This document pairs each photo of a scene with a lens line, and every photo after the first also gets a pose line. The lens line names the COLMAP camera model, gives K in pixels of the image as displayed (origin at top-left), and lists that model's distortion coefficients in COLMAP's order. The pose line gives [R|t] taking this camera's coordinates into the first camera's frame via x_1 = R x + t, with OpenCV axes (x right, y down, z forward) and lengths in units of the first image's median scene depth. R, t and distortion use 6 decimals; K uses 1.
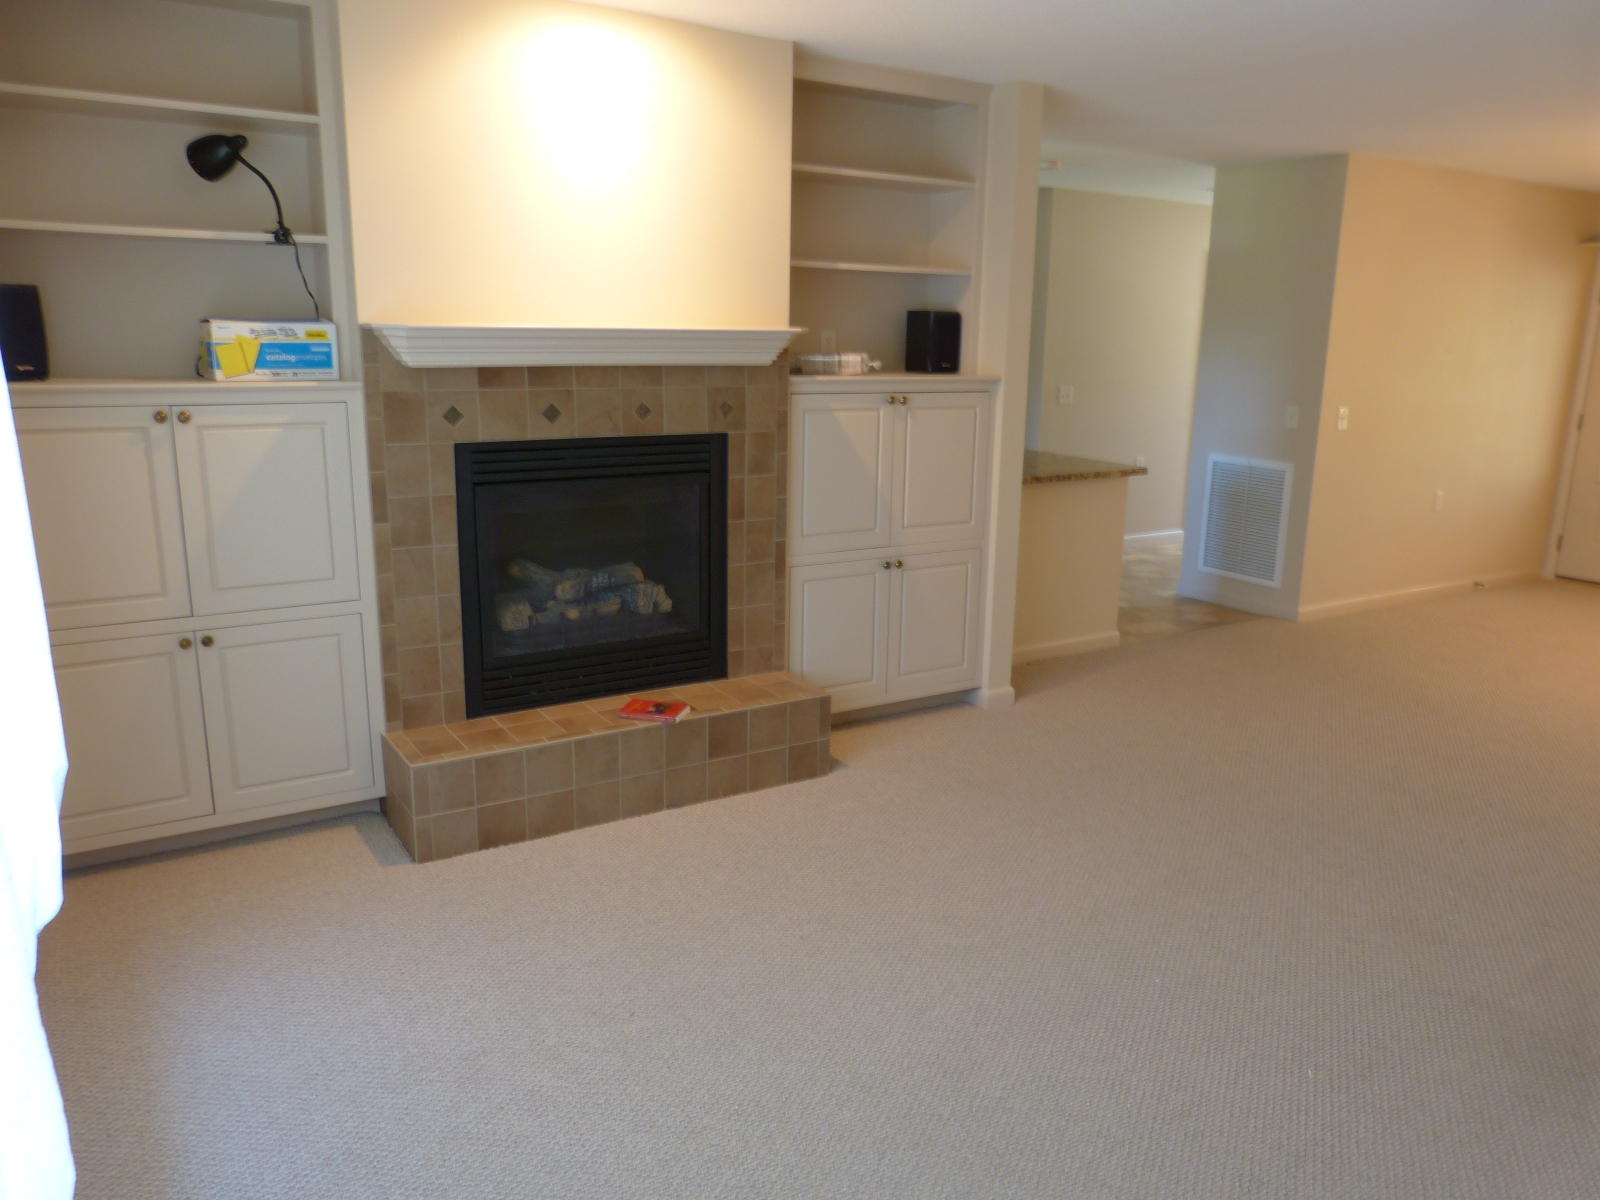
lens RADIAL K [[1191.0, 0, 803.0], [0, 1191.0, 610.9], [0, 0, 1]] dist [-0.014460, 0.022974]
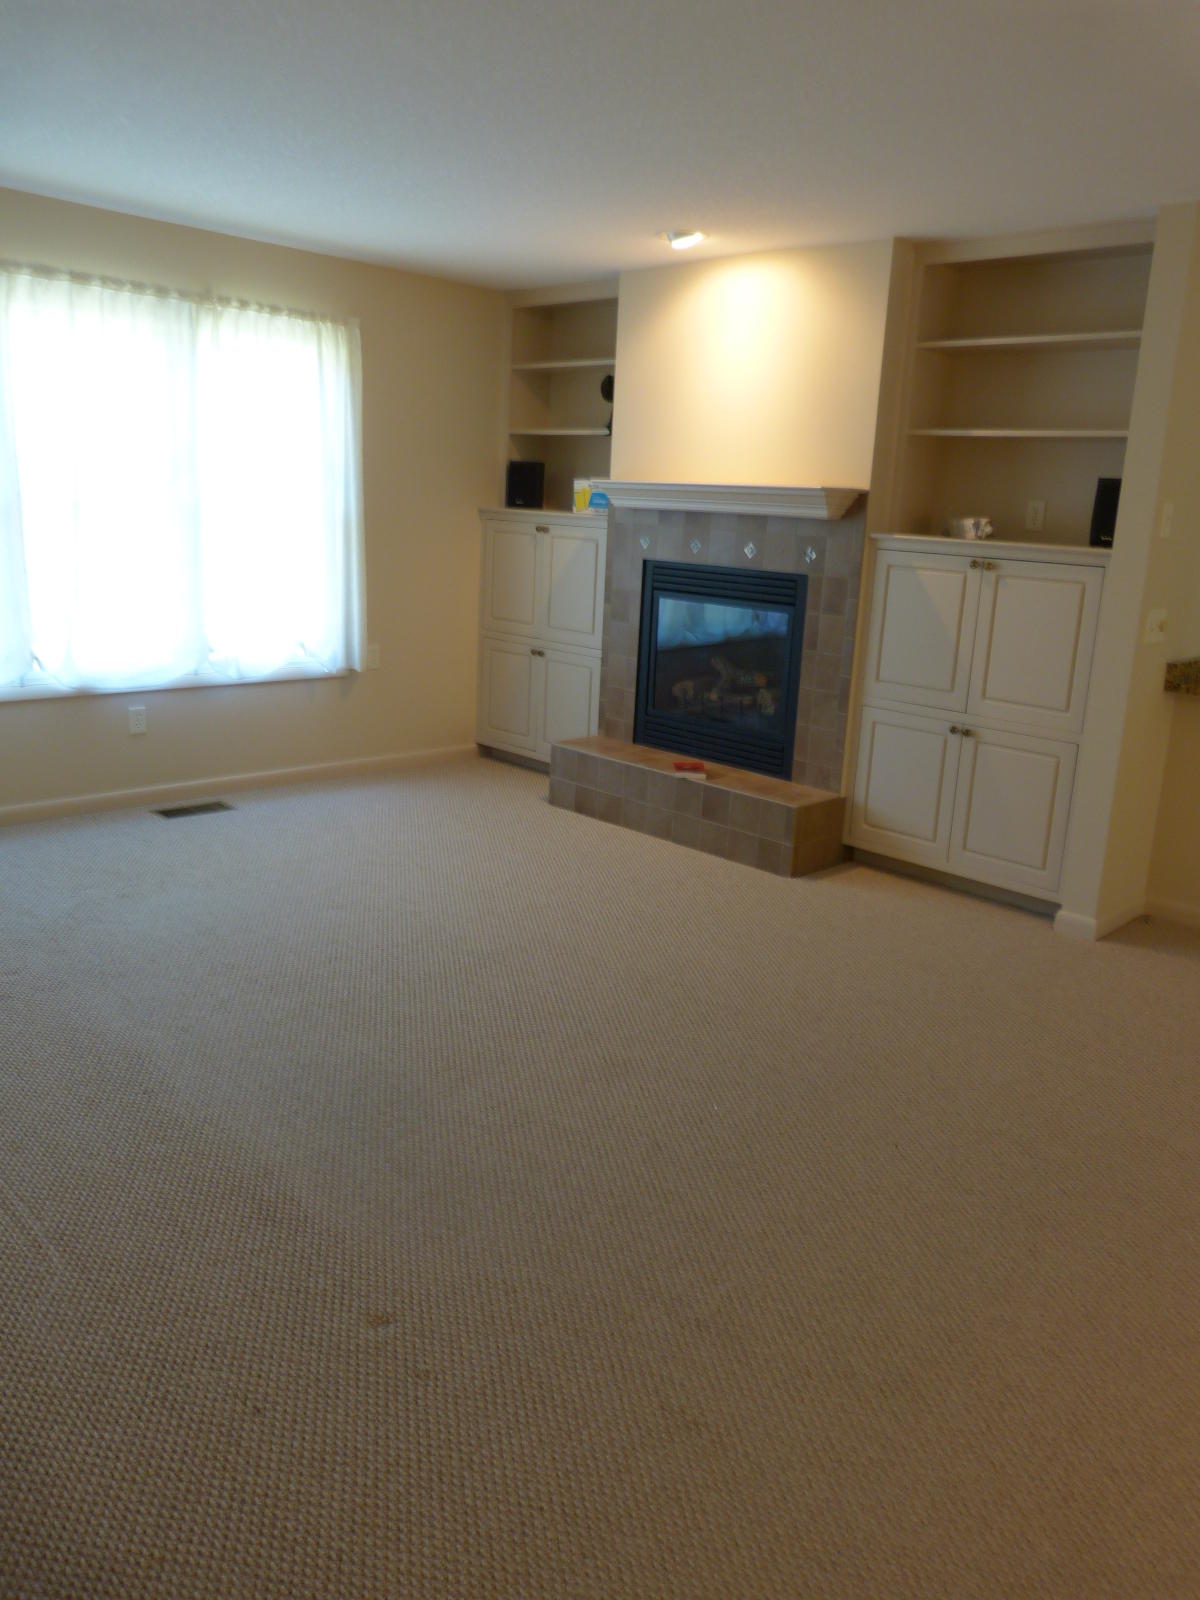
lens RADIAL K [[1191.0, 0, 603.7], [0, 1191.0, 792.8], [0, 0, 1]] dist [-0.014460, 0.022974]
pose [[0.230704, 0.232588, -0.944817, 1.064052], [-0.267750, 0.948699, 0.168165, -0.086378], [0.935460, 0.214179, 0.281145, 0.509491]]
